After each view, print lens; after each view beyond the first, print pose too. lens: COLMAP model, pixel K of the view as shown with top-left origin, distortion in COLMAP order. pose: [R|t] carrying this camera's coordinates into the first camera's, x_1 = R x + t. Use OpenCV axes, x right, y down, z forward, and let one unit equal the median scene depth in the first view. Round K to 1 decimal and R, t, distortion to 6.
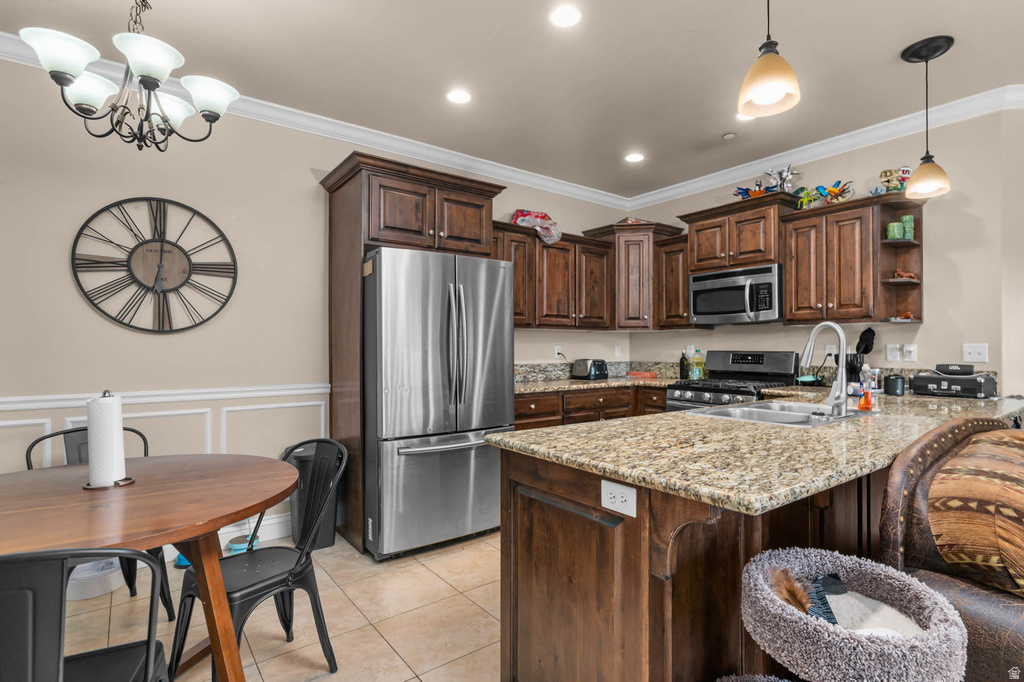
lens RADIAL K [[510.7, 0, 527.6], [0, 510.7, 341.2], [0, 0, 1]] dist [0.004627, -0.000672]
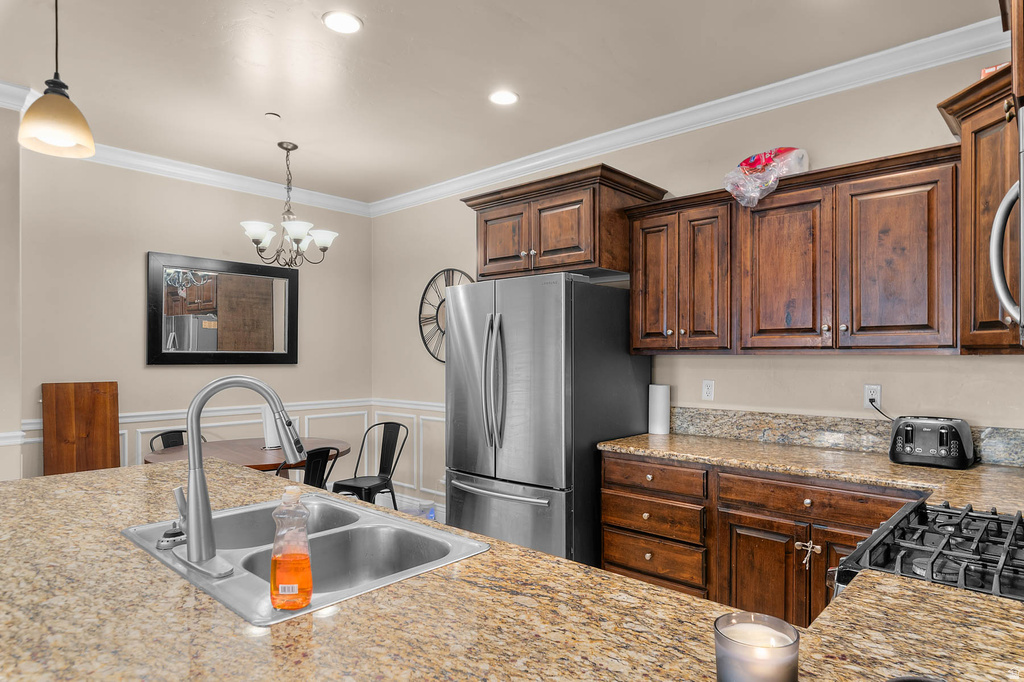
lens RADIAL K [[595.7, 0, 521.2], [0, 595.7, 350.3], [0, 0, 1]] dist [0.000228, -0.000393]
pose [[0.176414, -0.005735, -0.984299, 0.837004], [0.013392, 0.999904, -0.003425, -0.039985], [0.984225, -0.012578, 0.176473, 0.806771]]
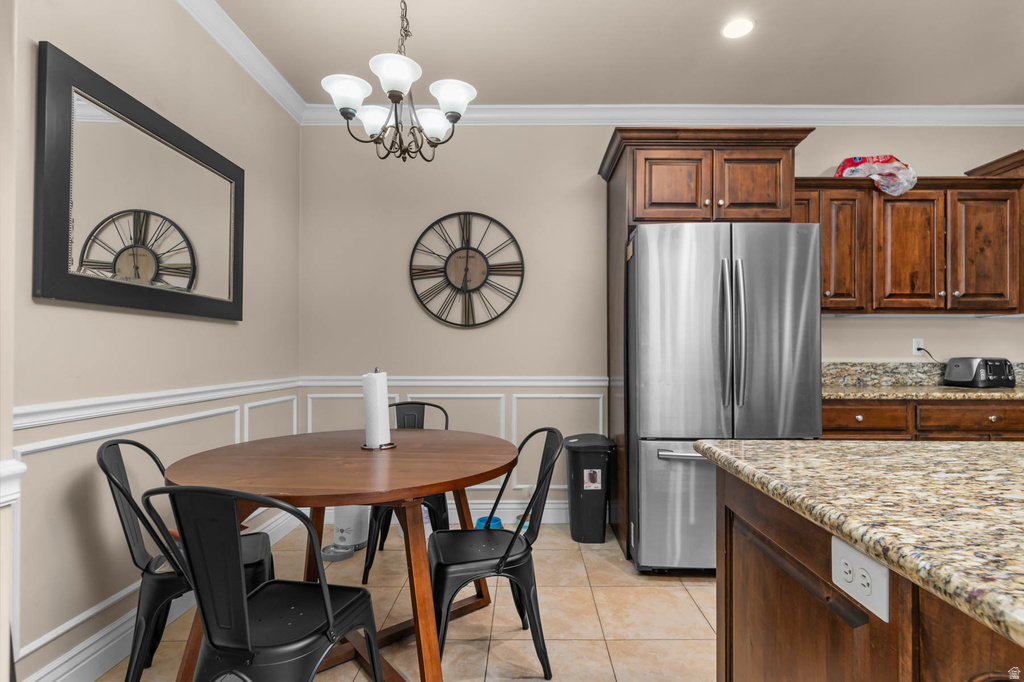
lens RADIAL K [[510.7, 0, 523.6], [0, 510.7, 346.6], [0, 0, 1]] dist [0.004627, -0.000672]
pose [[0.791101, -0.002615, -0.611680, 0.089014], [0.004900, 0.999986, 0.002062, 0.024004], [0.611666, -0.004629, 0.791103, 0.138225]]
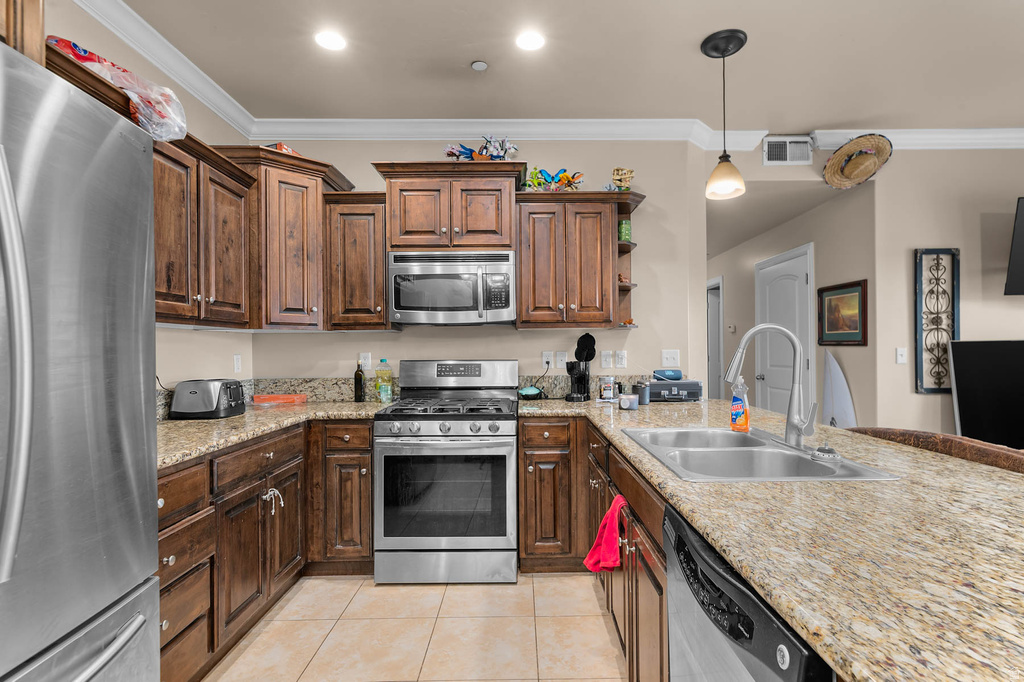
lens RADIAL K [[510.7, 0, 525.2], [0, 510.7, 347.1], [0, 0, 1]] dist [0.004627, -0.000672]
pose [[0.598227, -0.001087, 0.801326, -0.169028], [-0.001708, 0.999995, 0.002632, -0.003147], [-0.801325, -0.002943, 0.598222, 0.577723]]
